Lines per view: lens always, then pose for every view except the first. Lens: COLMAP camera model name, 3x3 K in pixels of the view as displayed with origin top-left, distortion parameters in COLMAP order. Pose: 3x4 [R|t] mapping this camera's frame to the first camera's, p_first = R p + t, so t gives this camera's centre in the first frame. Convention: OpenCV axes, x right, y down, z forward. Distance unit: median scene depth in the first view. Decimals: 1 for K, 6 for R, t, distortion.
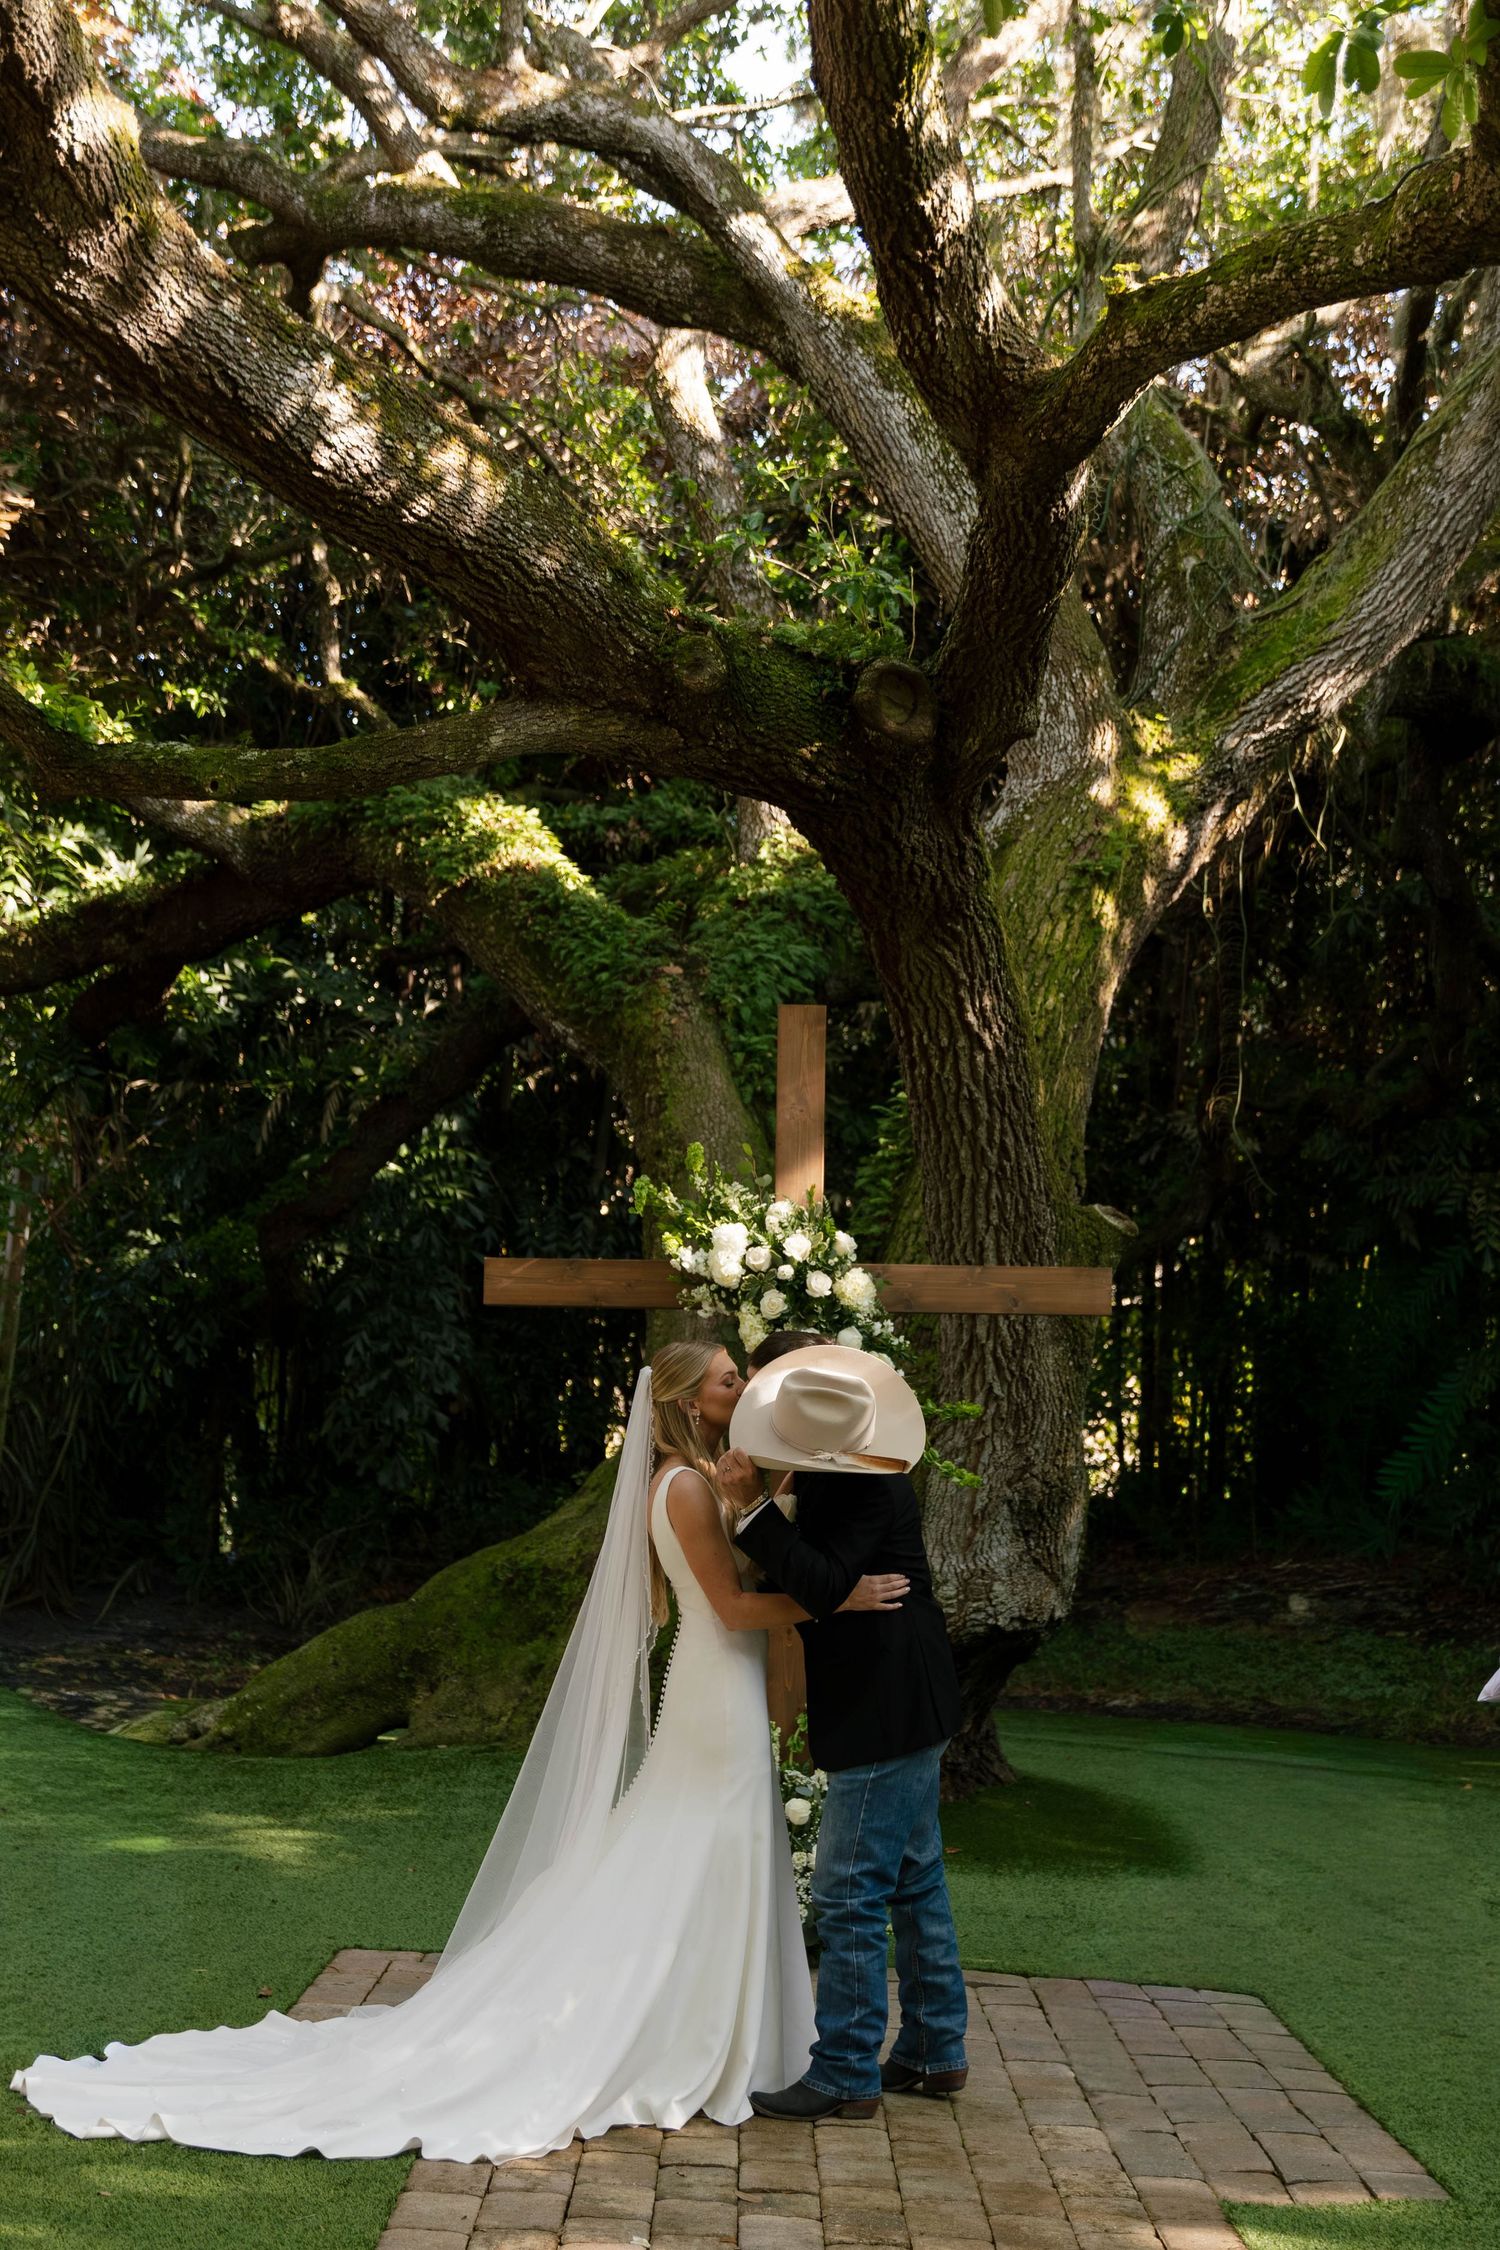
lens RADIAL K [[2686.7, 0, 765.9], [0, 2686.7, 1261.2], [0, 0, 1]] dist [-0.014066, -0.001975]
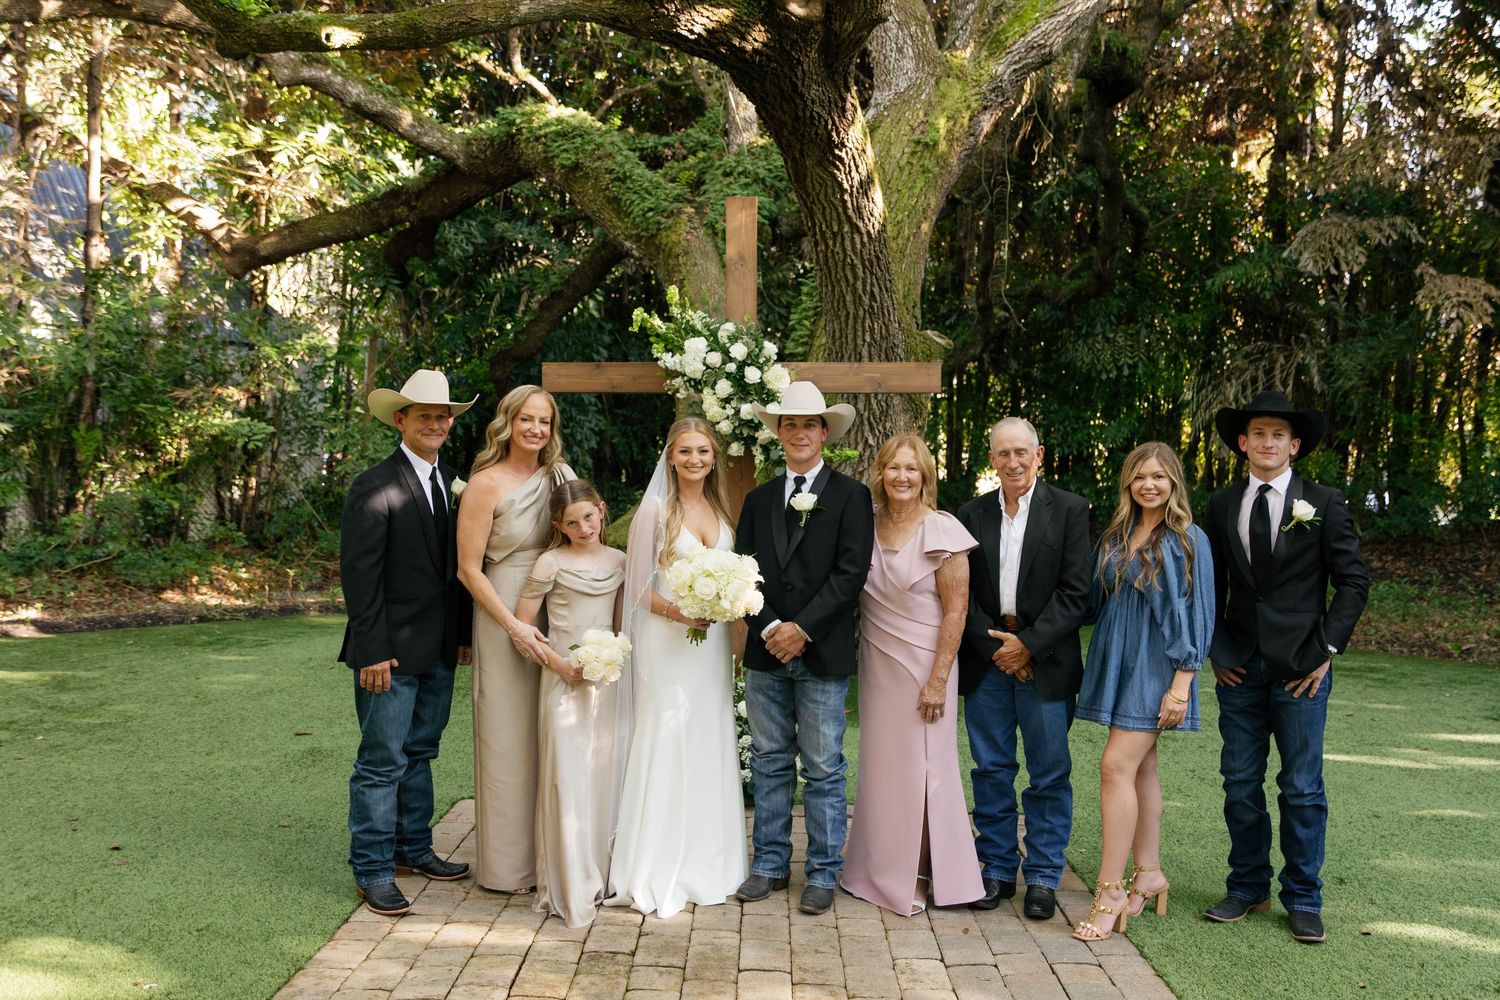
lens RADIAL K [[1216.0, 0, 776.9], [0, 1216.0, 476.9], [0, 0, 1]] dist [-0.005245, -0.000271]
pose [[0.999841, -0.017581, 0.002832, 0.022892], [0.017316, 0.996983, 0.075668, 0.010707], [-0.004154, -0.075607, 0.997129, 0.220432]]
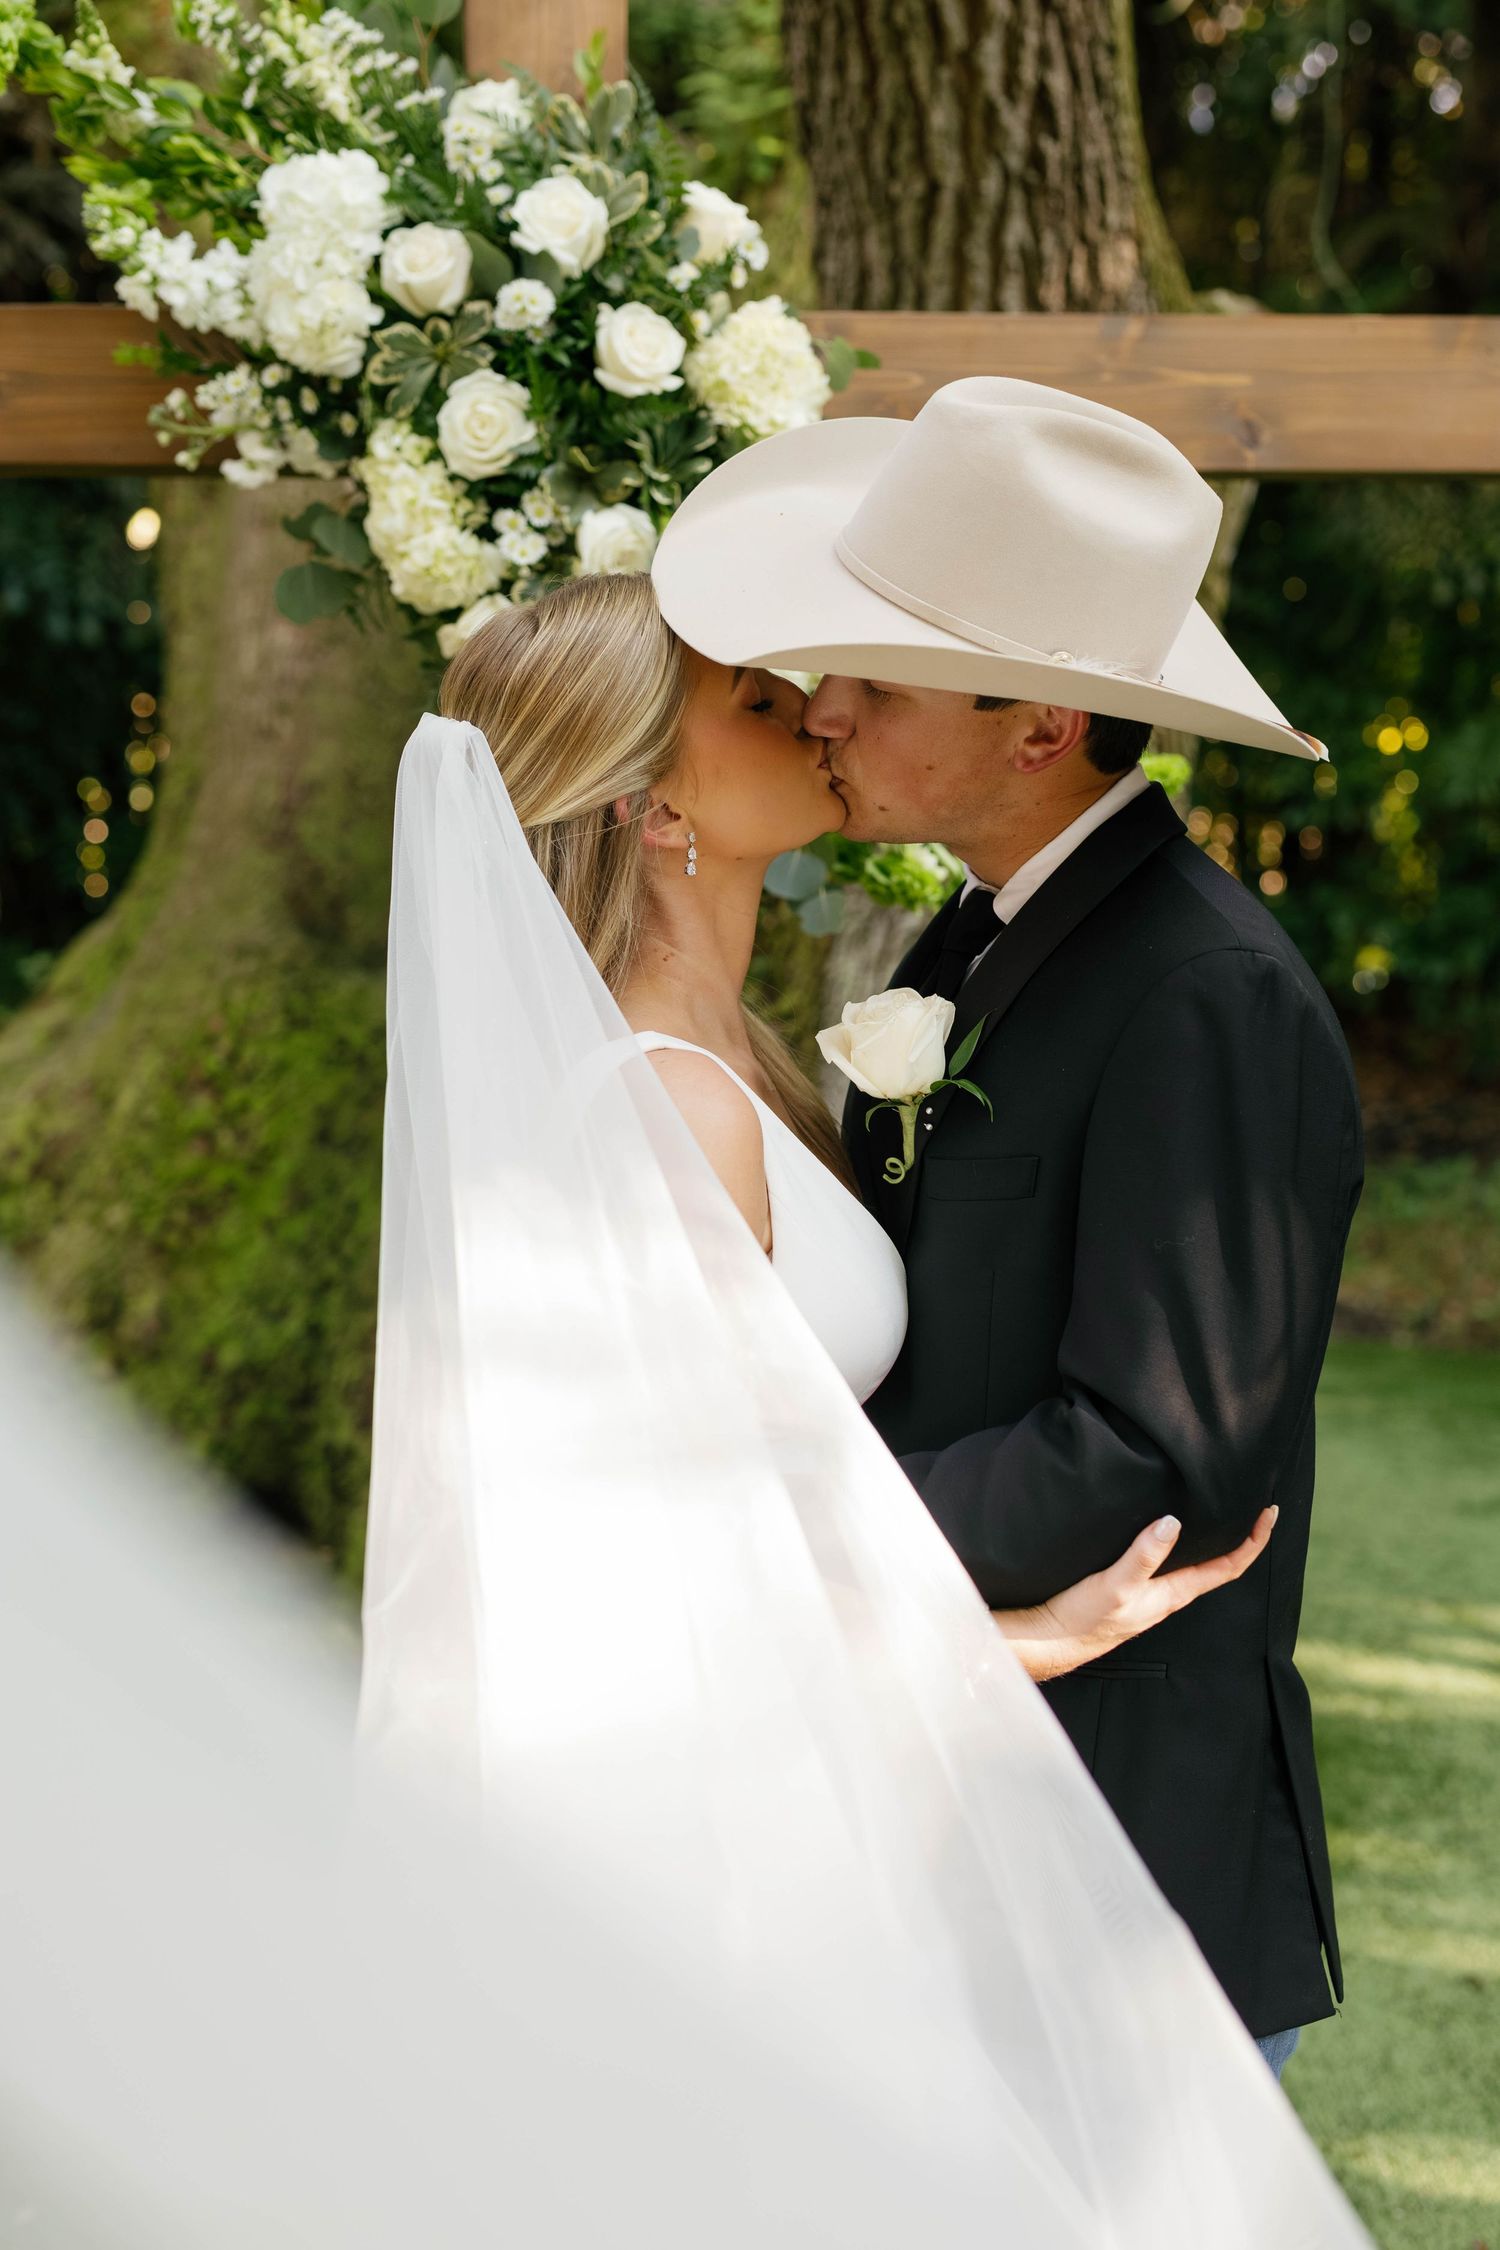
lens RADIAL K [[3103.4, 0, 750.0], [0, 3103.4, 1125.0], [0, 0, 1]] dist [0.010387, -0.051427]
pose [[0.992916, -0.037791, 0.112646, -0.006967], [0.020705, 0.988597, 0.149158, 0.030758], [-0.116998, -0.145769, 0.982376, 0.492599]]
